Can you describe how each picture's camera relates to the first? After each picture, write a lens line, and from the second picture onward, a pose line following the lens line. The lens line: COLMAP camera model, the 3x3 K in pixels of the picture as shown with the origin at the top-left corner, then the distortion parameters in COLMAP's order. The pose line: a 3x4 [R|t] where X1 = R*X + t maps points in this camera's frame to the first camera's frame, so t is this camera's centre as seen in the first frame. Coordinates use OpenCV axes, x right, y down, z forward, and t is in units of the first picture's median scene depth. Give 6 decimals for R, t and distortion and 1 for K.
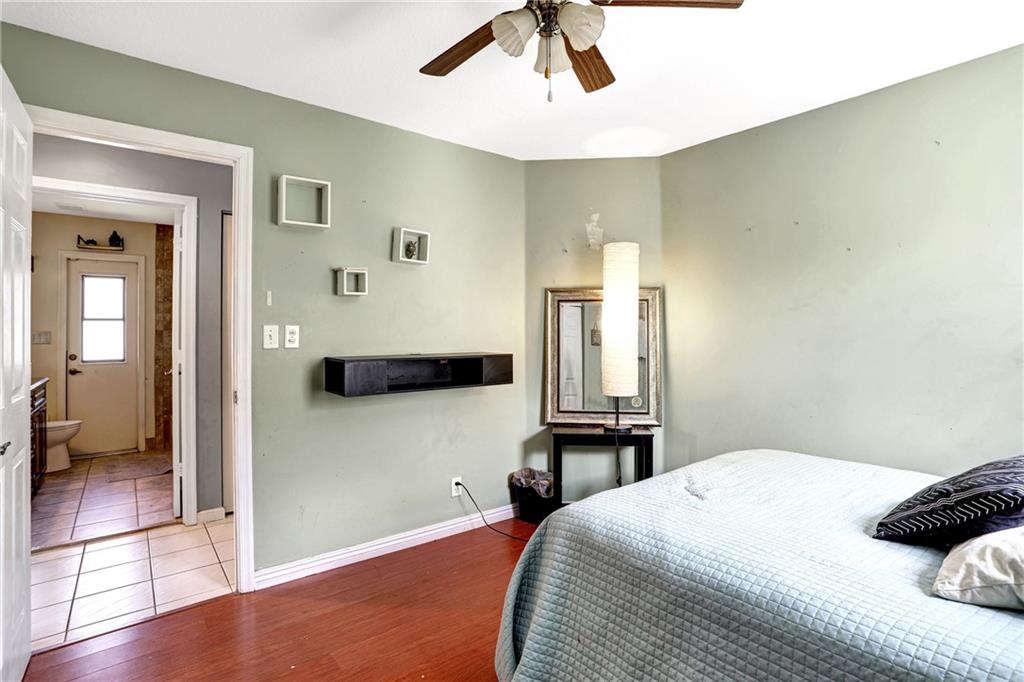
lens RADIAL K [[500.1, 0, 508.7], [0, 500.1, 331.4], [0, 0, 1]] dist [-0.062697, 0.023586]
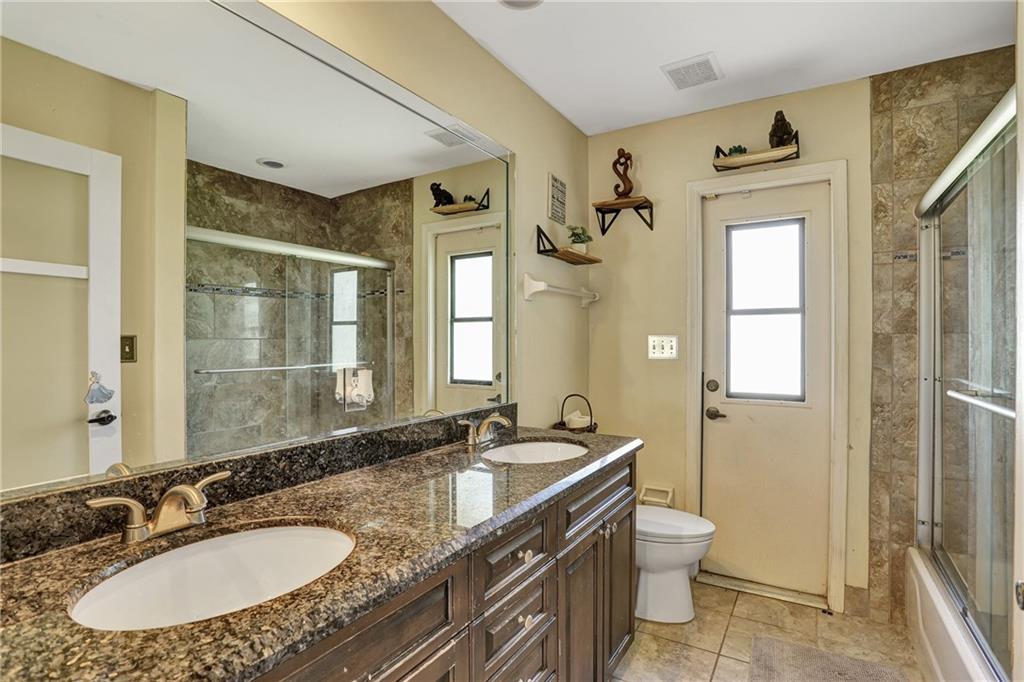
lens RADIAL K [[500.1, 0, 507.6], [0, 500.1, 333.6], [0, 0, 1]] dist [-0.062697, 0.023586]
pose [[0.324910, 0.002501, -0.945742, -0.457281], [0.003050, 0.999989, 0.003692, -0.005008], [0.945740, -0.004085, 0.324899, 0.599978]]
